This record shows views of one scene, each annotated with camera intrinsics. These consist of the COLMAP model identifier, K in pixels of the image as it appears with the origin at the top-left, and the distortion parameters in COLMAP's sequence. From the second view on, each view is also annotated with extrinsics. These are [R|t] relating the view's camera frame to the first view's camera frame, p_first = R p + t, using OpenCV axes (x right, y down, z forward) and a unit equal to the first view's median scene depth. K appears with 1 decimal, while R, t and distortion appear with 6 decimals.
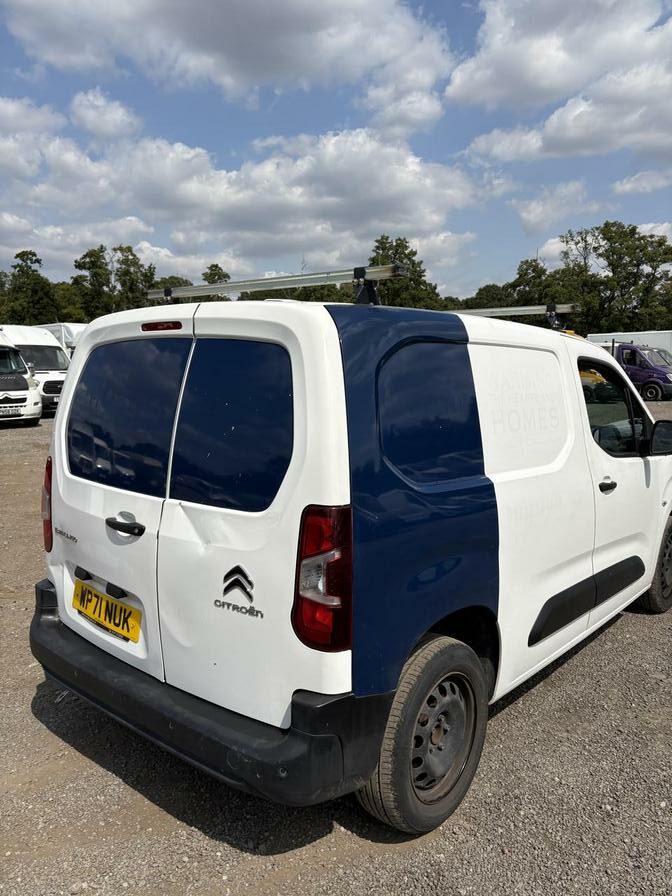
lens RADIAL K [[673.2, 0, 345.3], [0, 673.2, 461.0], [0, 0, 1]] dist [0.054682, -0.057309]
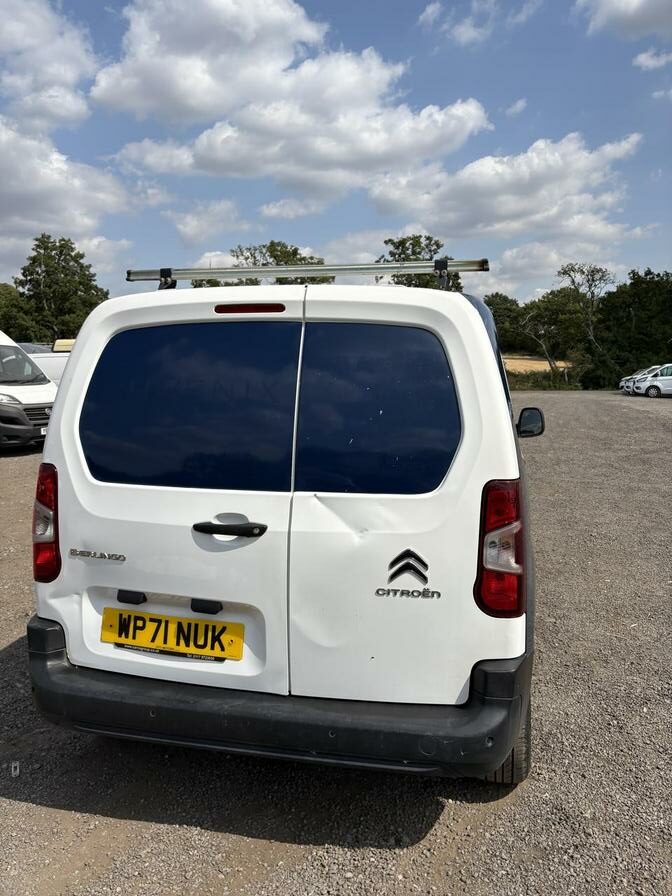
lens RADIAL K [[673.2, 0, 343.3], [0, 673.2, 450.7], [0, 0, 1]] dist [0.054682, -0.057309]
pose [[0.890262, -0.057376, 0.451821, -0.548248], [0.070283, 0.997457, -0.011821, 0.012805], [-0.449994, 0.042279, 0.892030, 0.126250]]
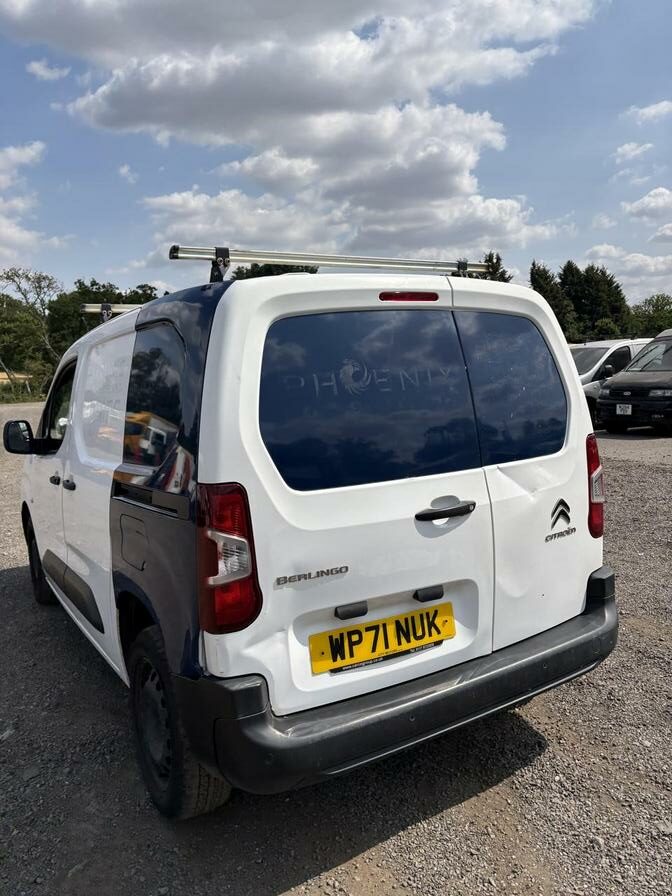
lens RADIAL K [[673.2, 0, 339.7], [0, 673.2, 461.5], [0, 0, 1]] dist [0.054682, -0.057309]
pose [[0.314994, -0.149177, 0.937297, -1.134733], [0.186010, 0.978121, 0.093163, -0.077211], [-0.930687, 0.145001, 0.335851, 0.765748]]
